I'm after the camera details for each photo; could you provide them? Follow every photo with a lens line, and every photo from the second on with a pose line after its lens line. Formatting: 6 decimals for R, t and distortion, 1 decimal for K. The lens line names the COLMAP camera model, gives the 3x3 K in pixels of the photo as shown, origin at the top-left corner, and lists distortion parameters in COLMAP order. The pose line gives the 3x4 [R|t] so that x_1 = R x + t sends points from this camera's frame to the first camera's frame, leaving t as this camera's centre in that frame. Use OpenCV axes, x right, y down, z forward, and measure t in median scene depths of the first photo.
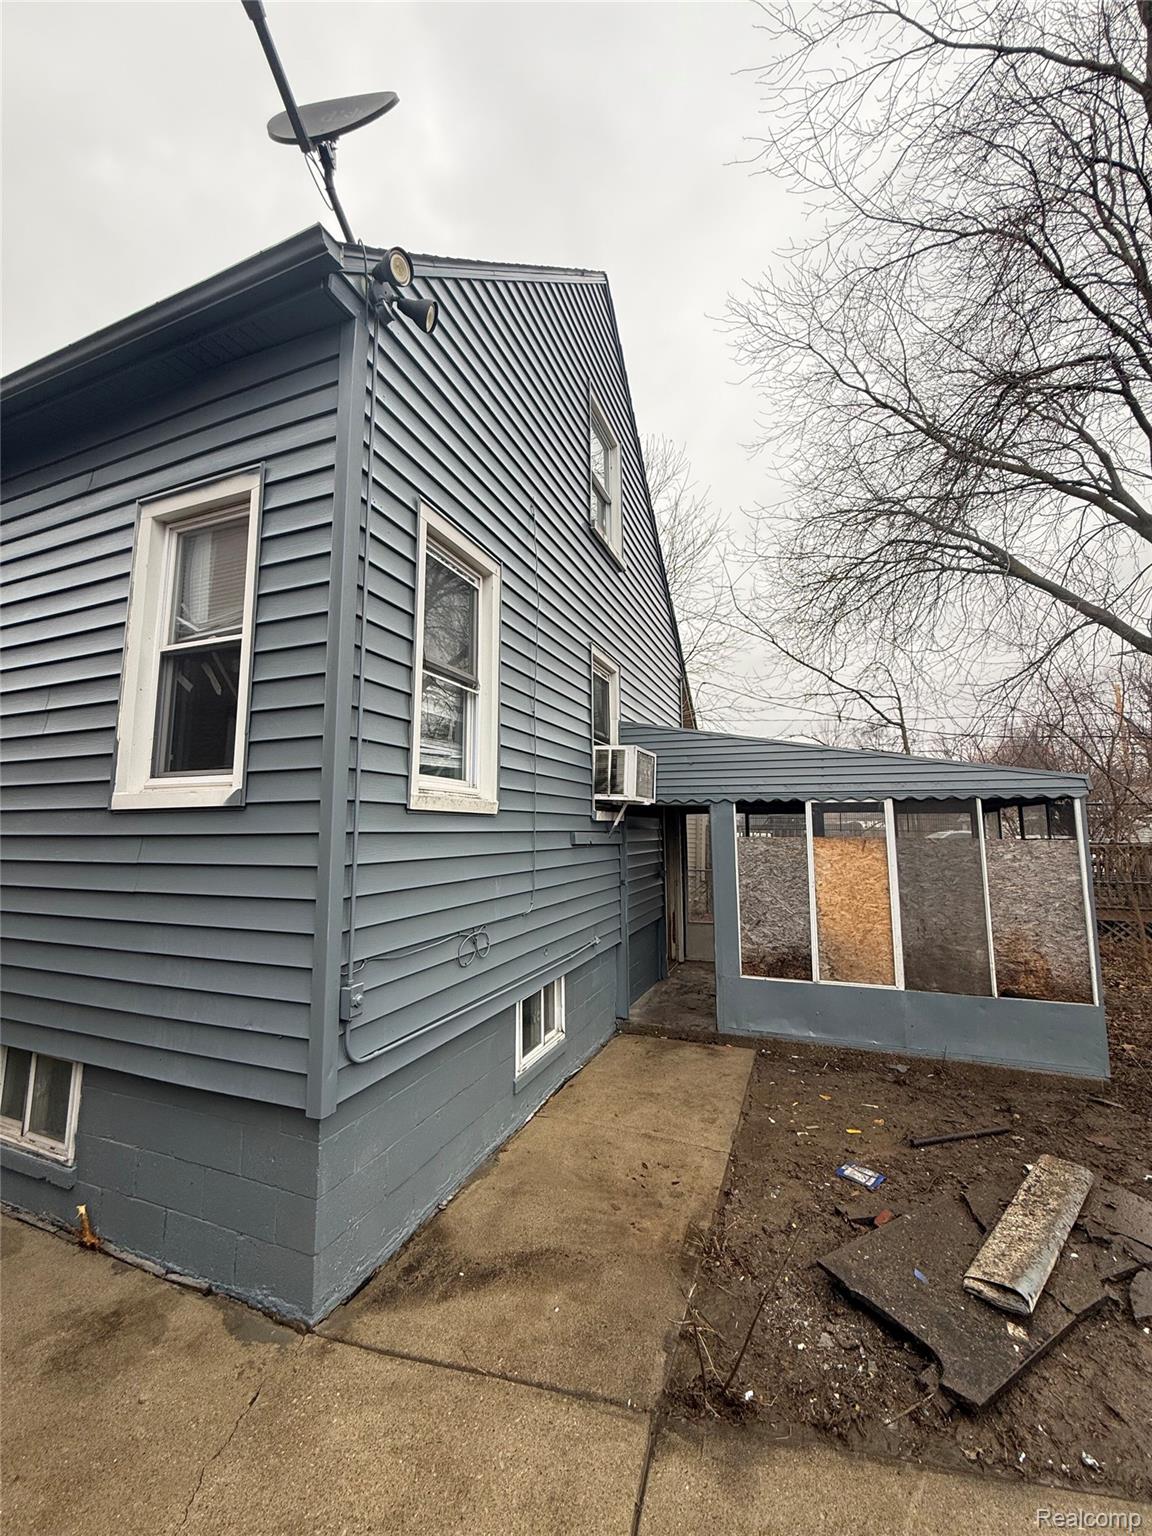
lens RADIAL K [[607.0, 0, 574.9], [0, 607.0, 758.0], [0, 0, 1]] dist [-0.002482, 0.000556]
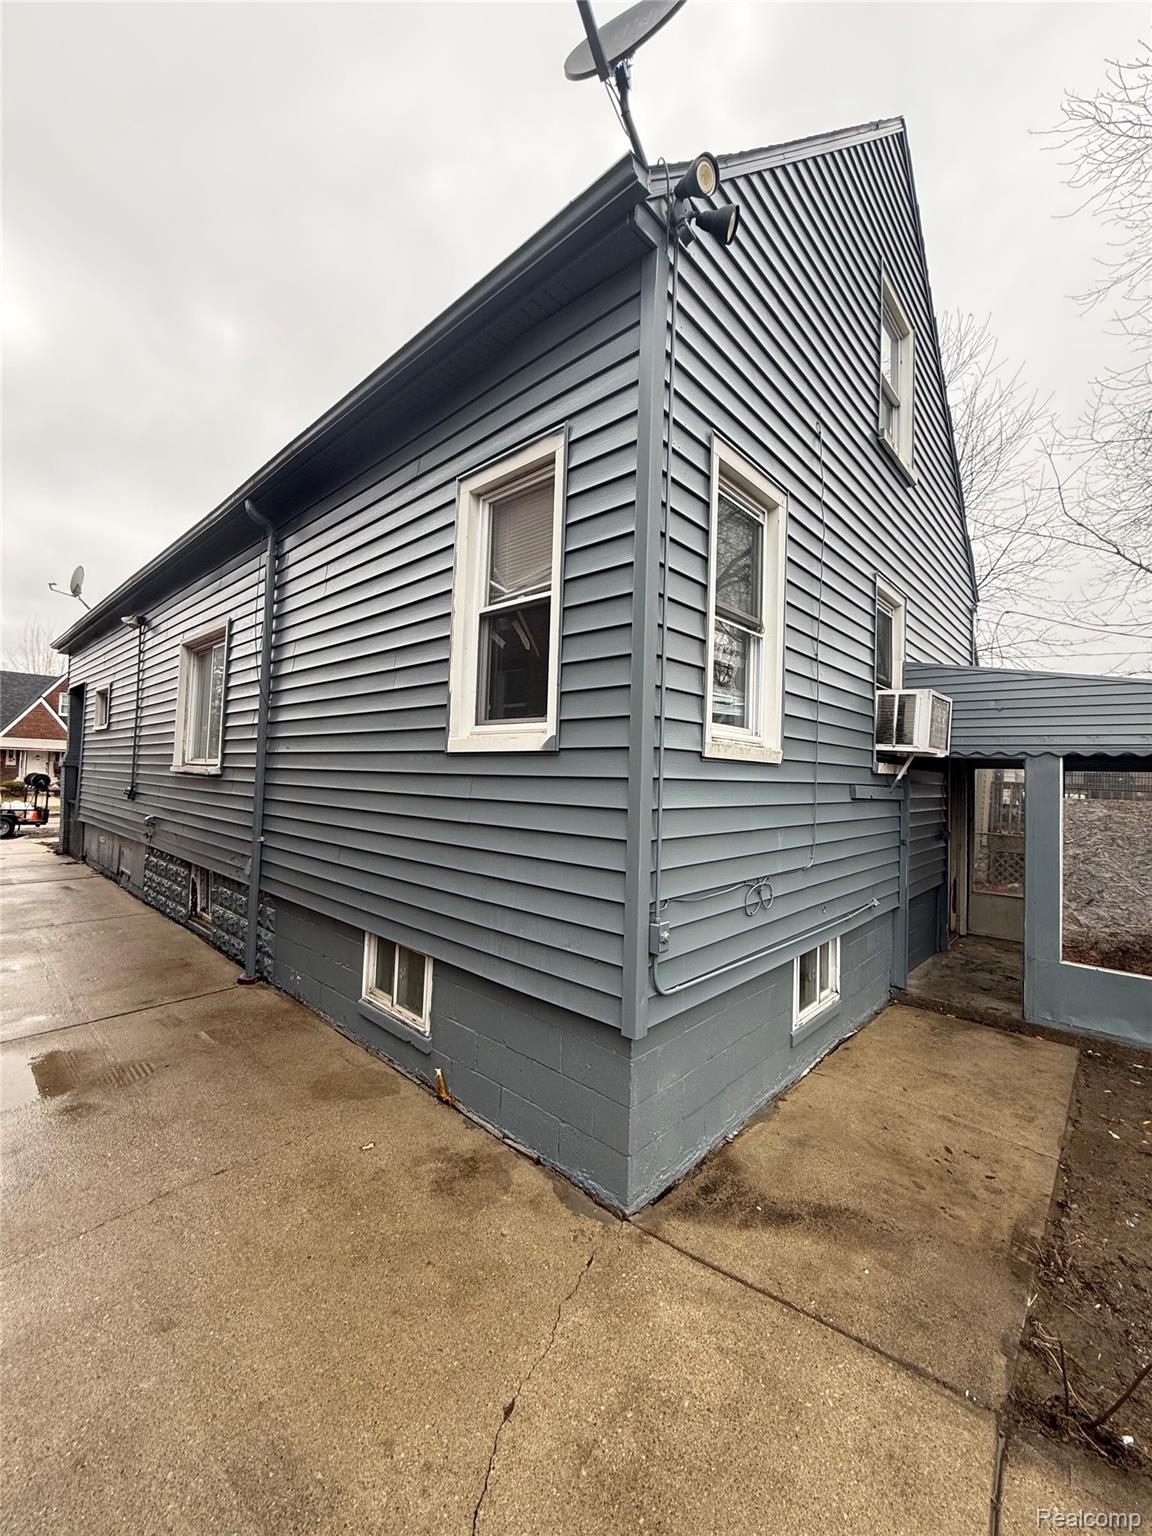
lens RADIAL K [[607.0, 0, 574.9], [0, 607.0, 758.0], [0, 0, 1]] dist [-0.002482, 0.000556]
pose [[0.932597, 0.020136, -0.360358, -0.106435], [0.010575, 0.996489, 0.083050, 0.000752], [0.360765, -0.081263, 0.929110, -0.006108]]
